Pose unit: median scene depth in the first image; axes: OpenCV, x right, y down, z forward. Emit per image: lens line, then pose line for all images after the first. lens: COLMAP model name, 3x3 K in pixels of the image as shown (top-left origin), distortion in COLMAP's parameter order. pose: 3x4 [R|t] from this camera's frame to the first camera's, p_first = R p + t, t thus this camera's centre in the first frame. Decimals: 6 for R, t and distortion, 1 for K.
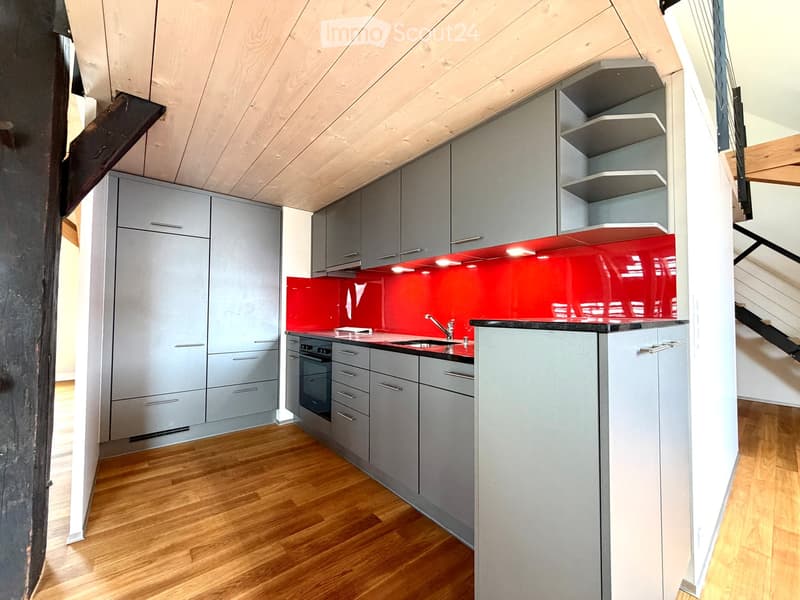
lens RADIAL K [[321.9, 0, 400.0], [0, 321.9, 300.0], [0, 0, 1]] dist [-0.000950, -0.000205]
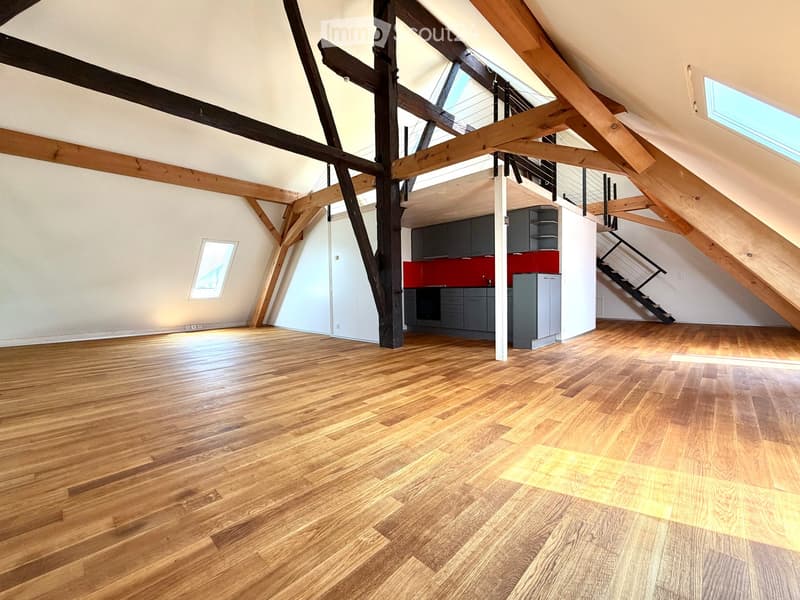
lens RADIAL K [[321.9, 0, 400.0], [0, 321.9, 300.0], [0, 0, 1]] dist [-0.000950, -0.000205]
pose [[0.995597, -0.028680, 0.089243, -1.209224], [0.022284, 0.997166, 0.071858, 0.048872], [-0.091051, -0.069553, 0.993414, -2.318786]]
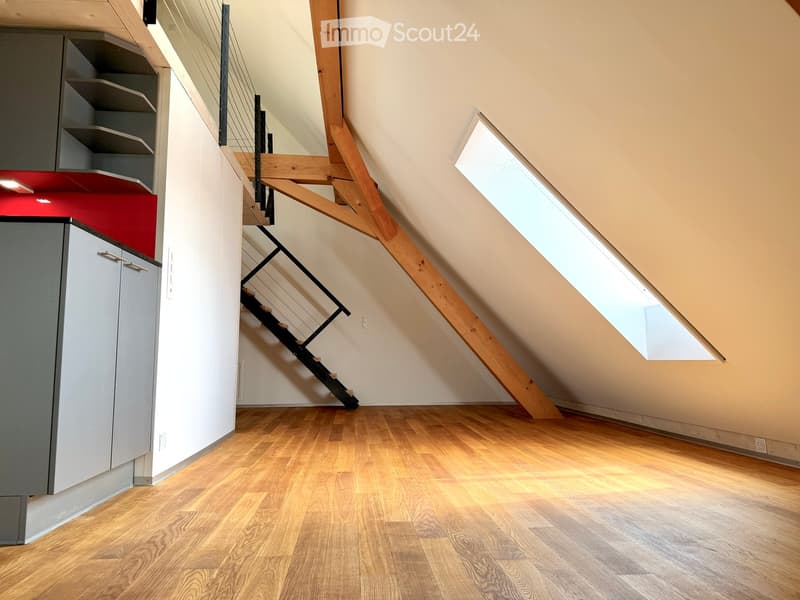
lens RADIAL K [[549.1, 0, 400.0], [0, 549.1, 300.0], [0, 0, 1]] dist [0.068400, -0.090666]
pose [[0.572115, 0.076185, 0.816627, -0.279449], [-0.019656, 0.996664, -0.079211, 0.302505], [-0.819938, 0.029266, 0.571704, -0.841667]]
